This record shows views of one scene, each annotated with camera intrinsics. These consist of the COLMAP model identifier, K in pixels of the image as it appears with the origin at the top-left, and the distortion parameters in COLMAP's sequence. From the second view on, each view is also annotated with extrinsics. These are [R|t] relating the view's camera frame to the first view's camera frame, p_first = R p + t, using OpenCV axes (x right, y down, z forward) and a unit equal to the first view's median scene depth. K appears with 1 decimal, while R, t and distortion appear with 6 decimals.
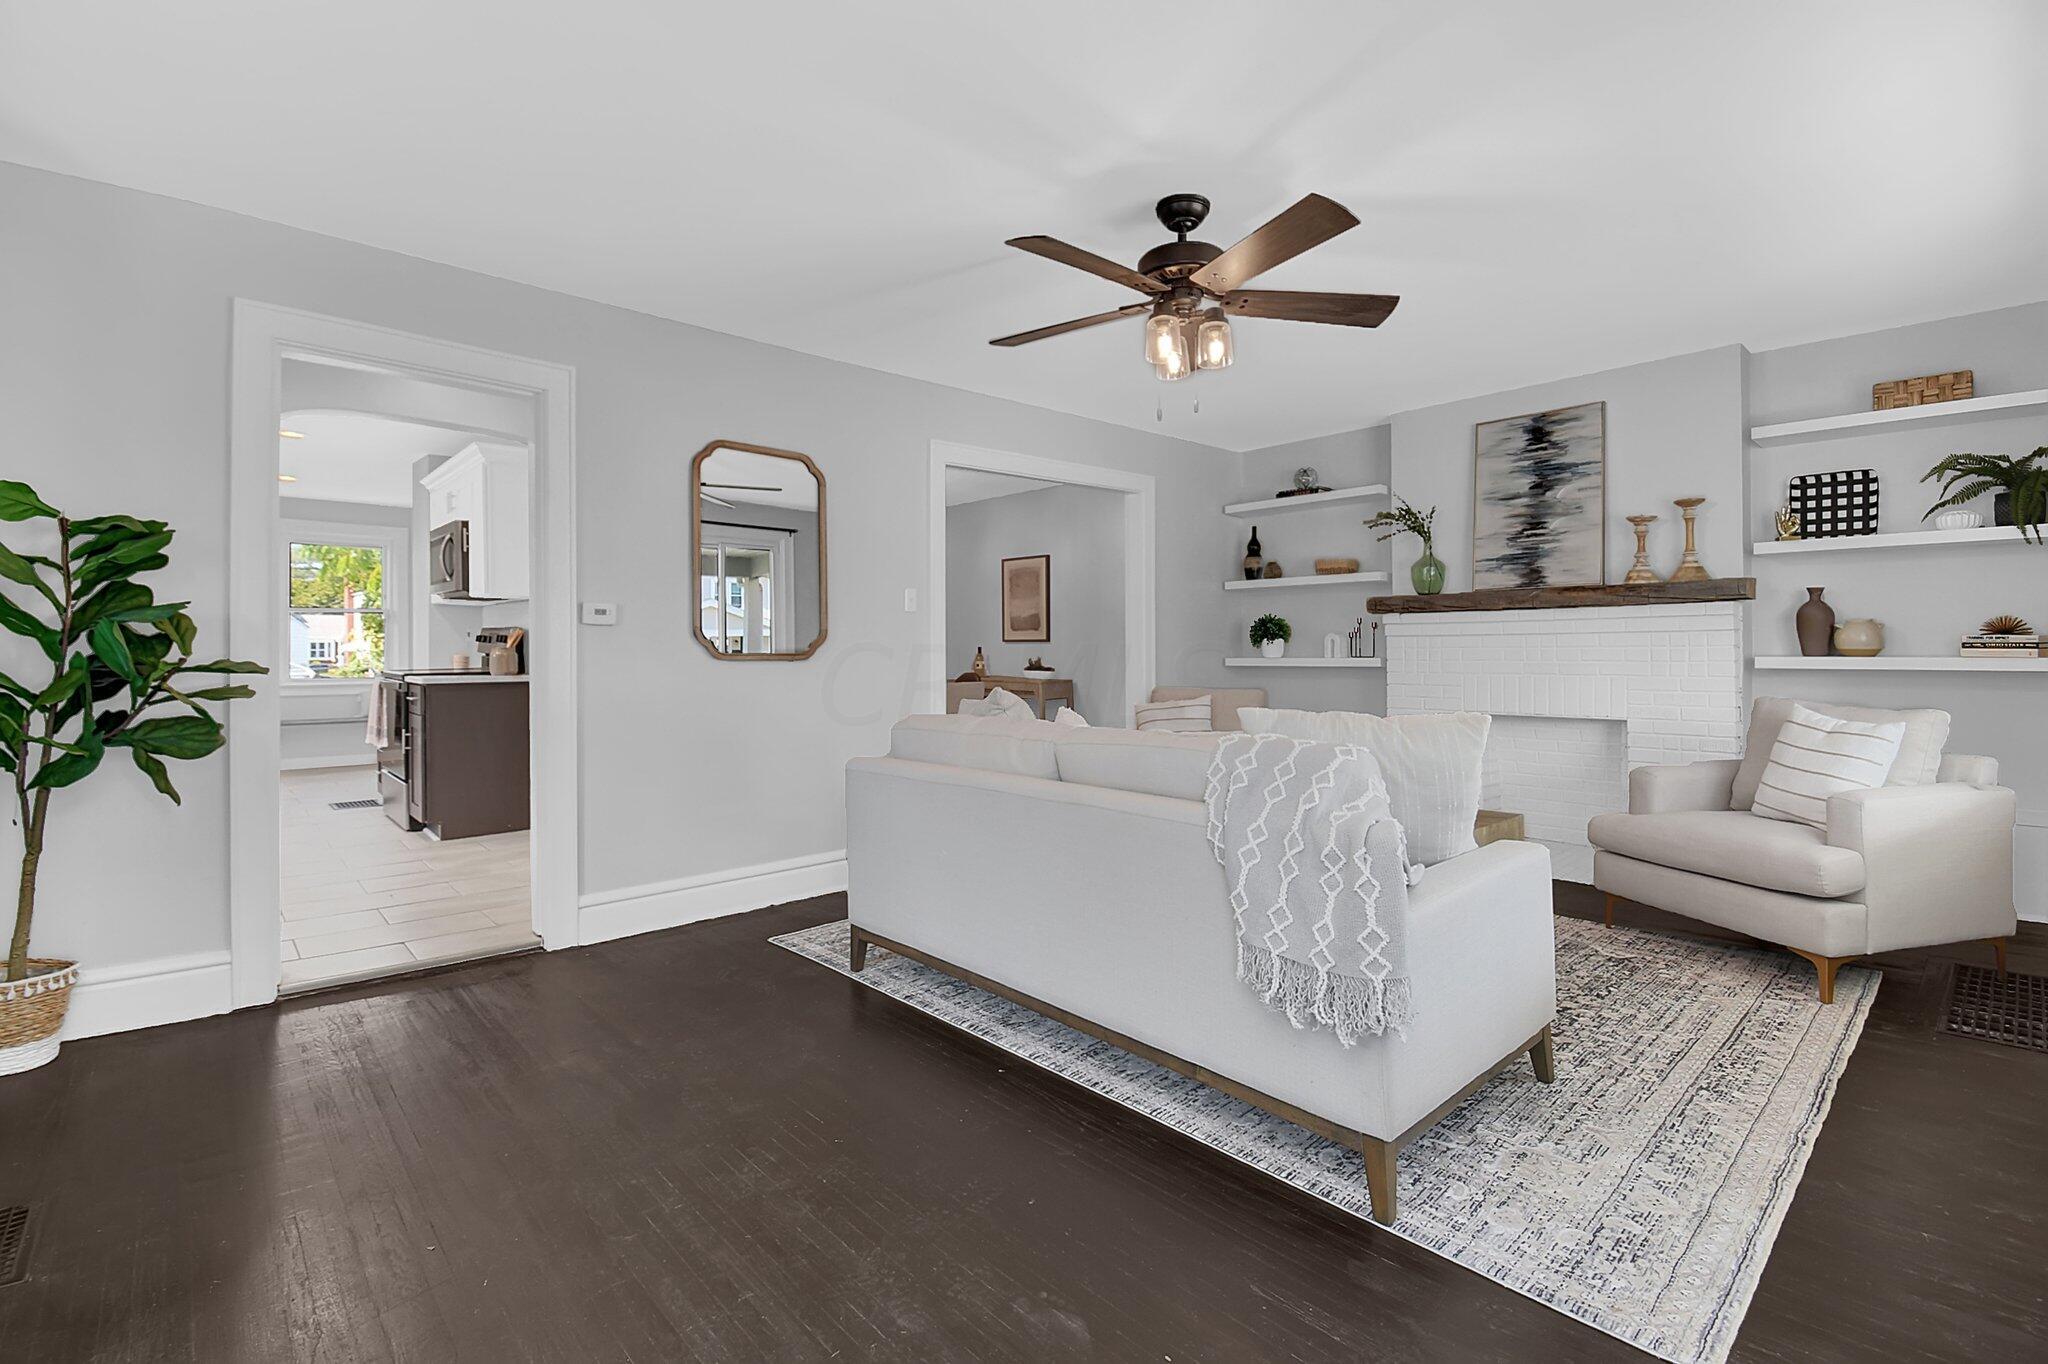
lens RADIAL K [[912.8, 0, 1032.6], [0, 912.8, 645.5], [0, 0, 1]] dist [0.000754, -0.000078]
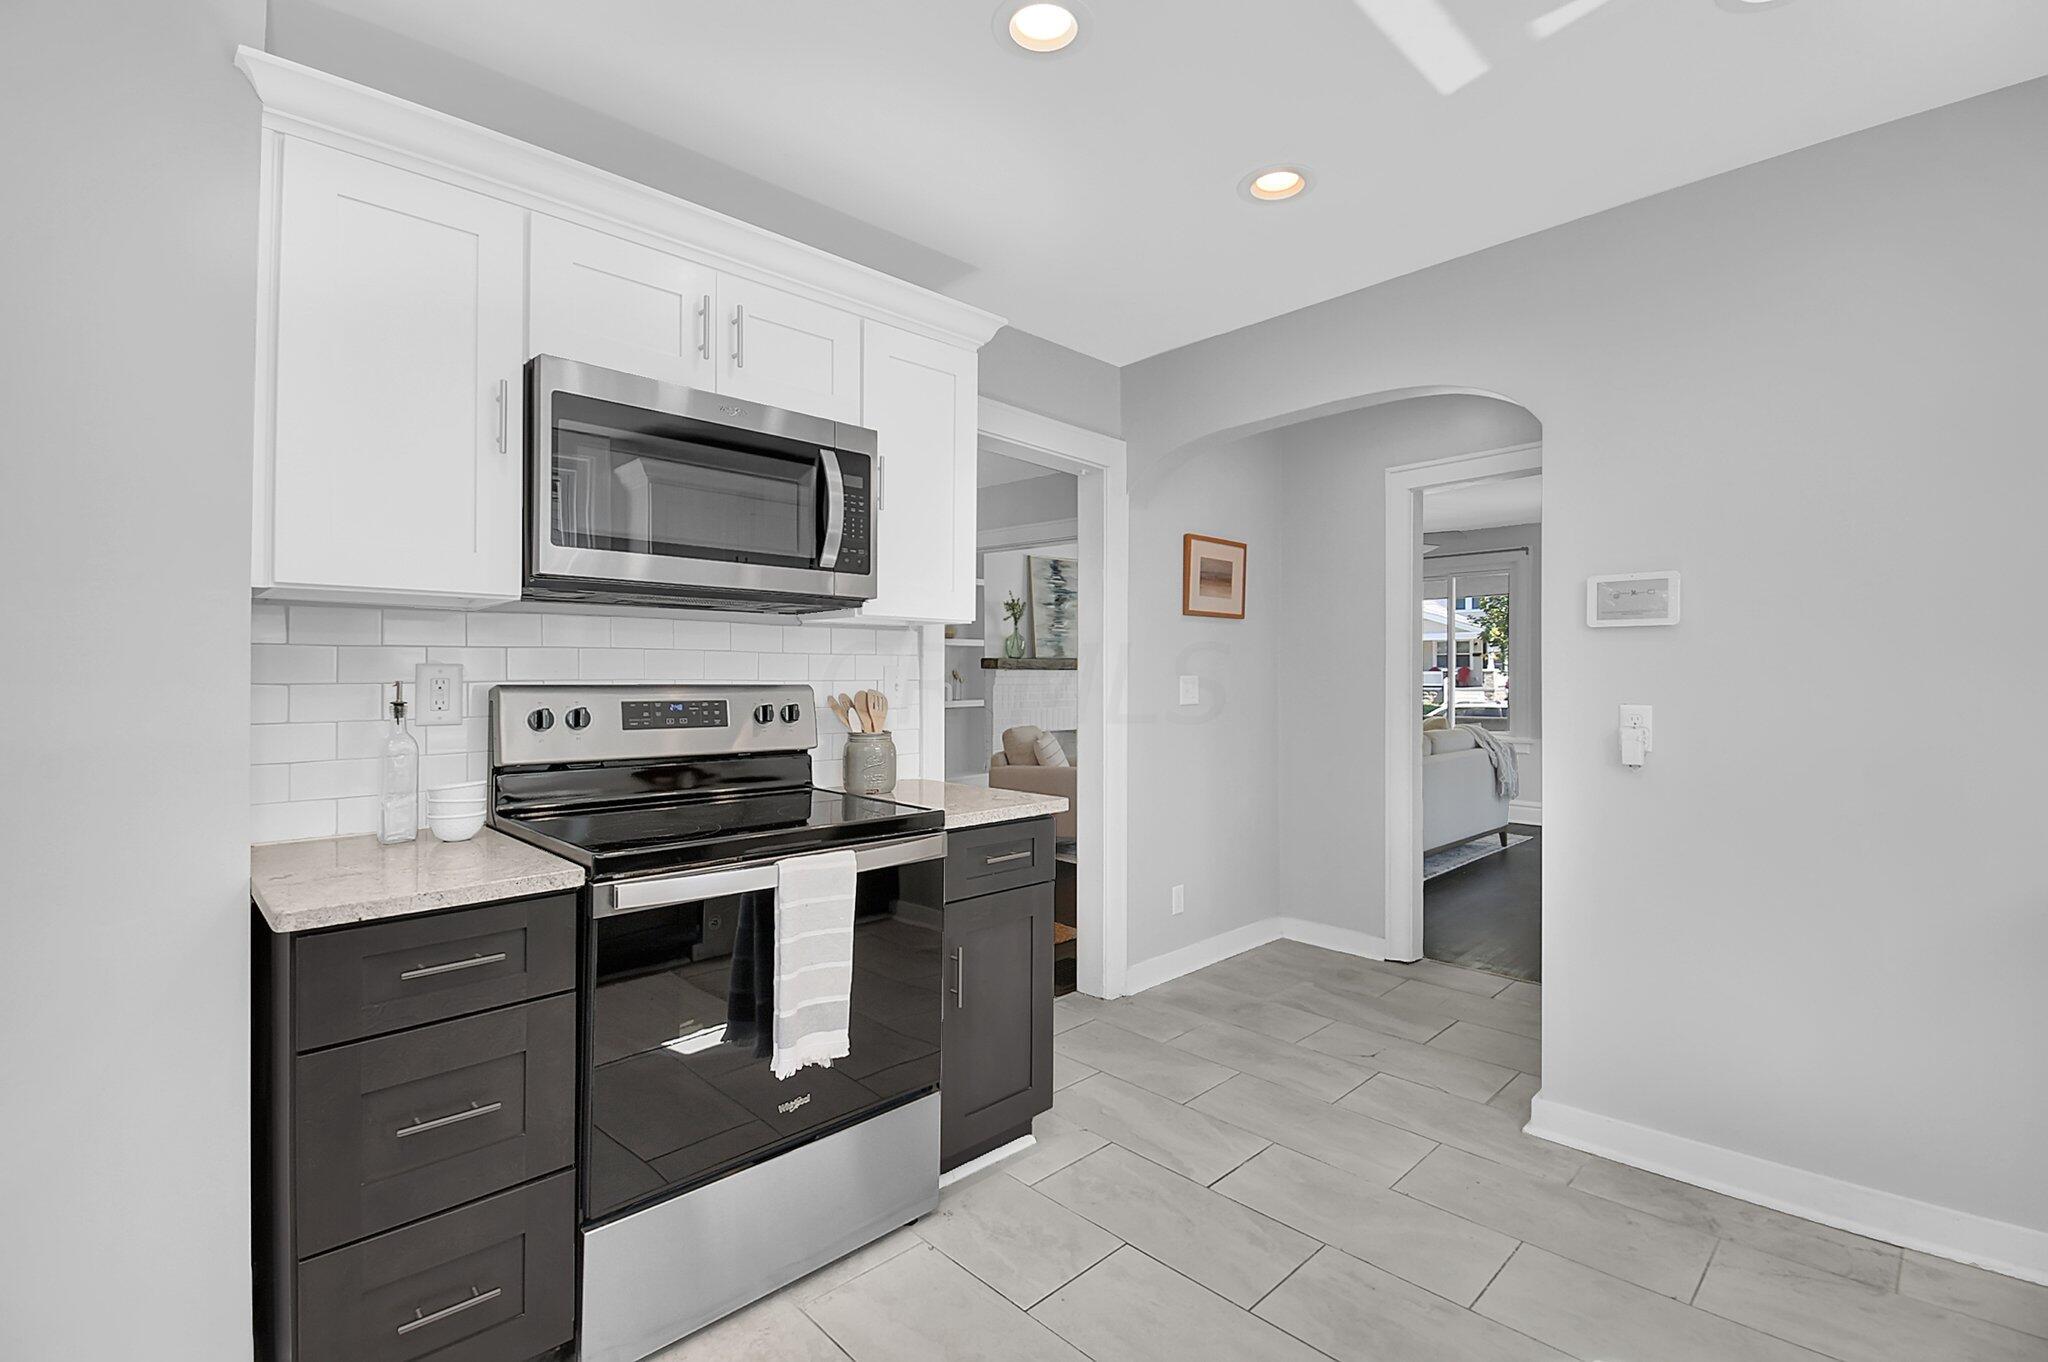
lens RADIAL K [[920.3, 0, 1024.0], [0, 920.3, 681.0], [0, 0, 1]] dist [-0.026732, -0.000537]
pose [[-0.024646, -0.005063, 0.999683, -1.104394], [-0.000744, 0.999987, 0.005046, -0.024669], [-0.999696, -0.000619, -0.024650, 1.000841]]
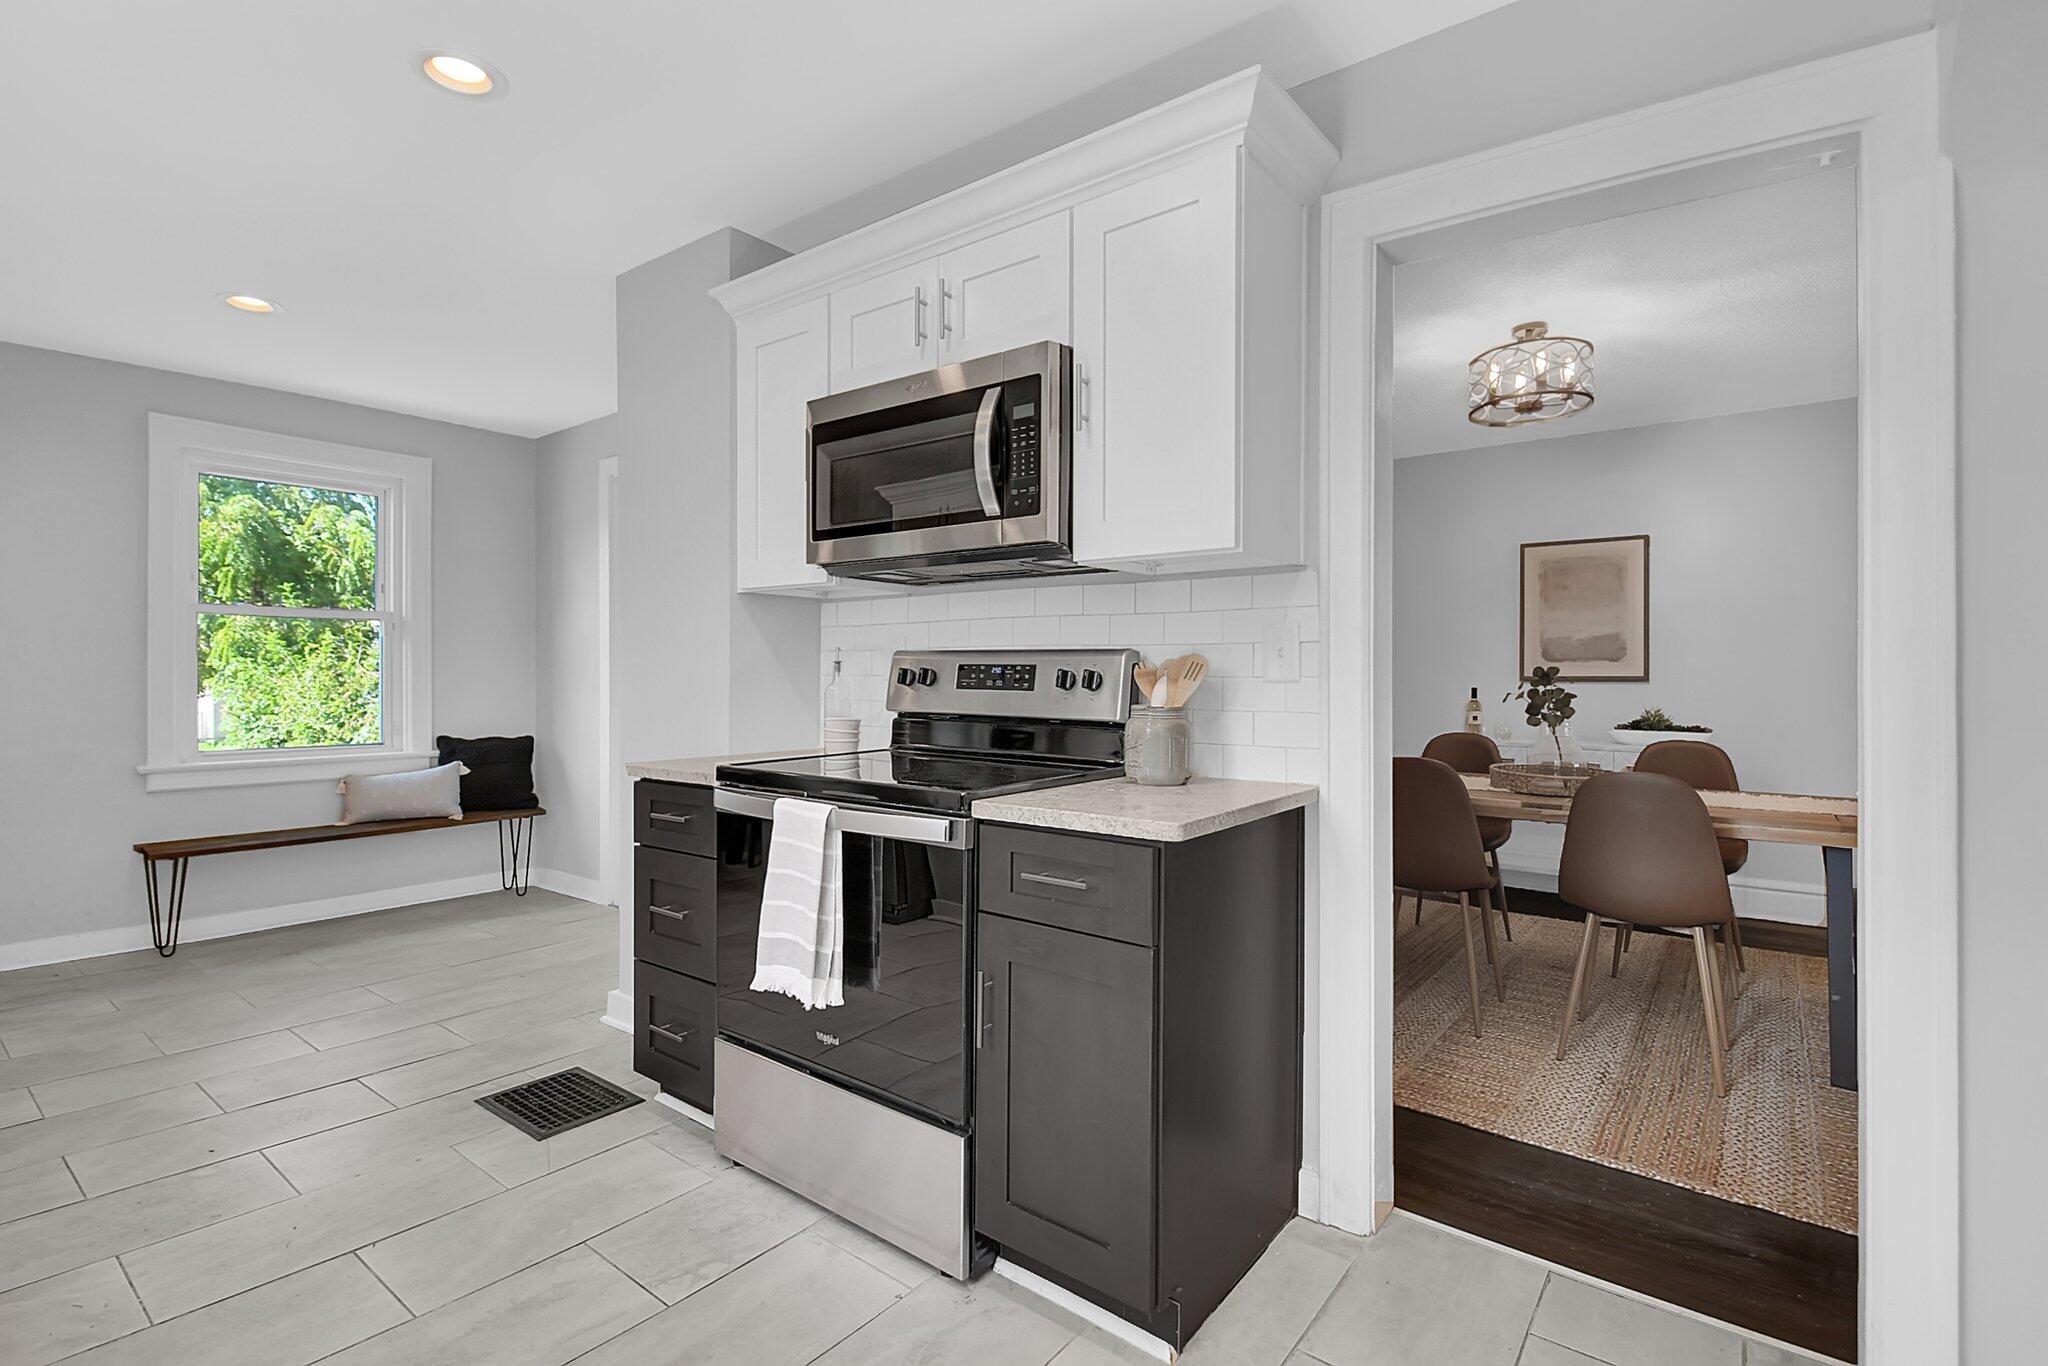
lens RADIAL K [[967.8, 0, 1040.2], [0, 967.8, 674.6], [0, 0, 1]] dist [-0.004222, -0.001171]
pose [[0.989014, 0.004979, 0.147741, -0.855657], [-0.005573, 0.999978, 0.003605, -0.014952], [-0.147720, -0.004389, 0.989020, 0.790517]]
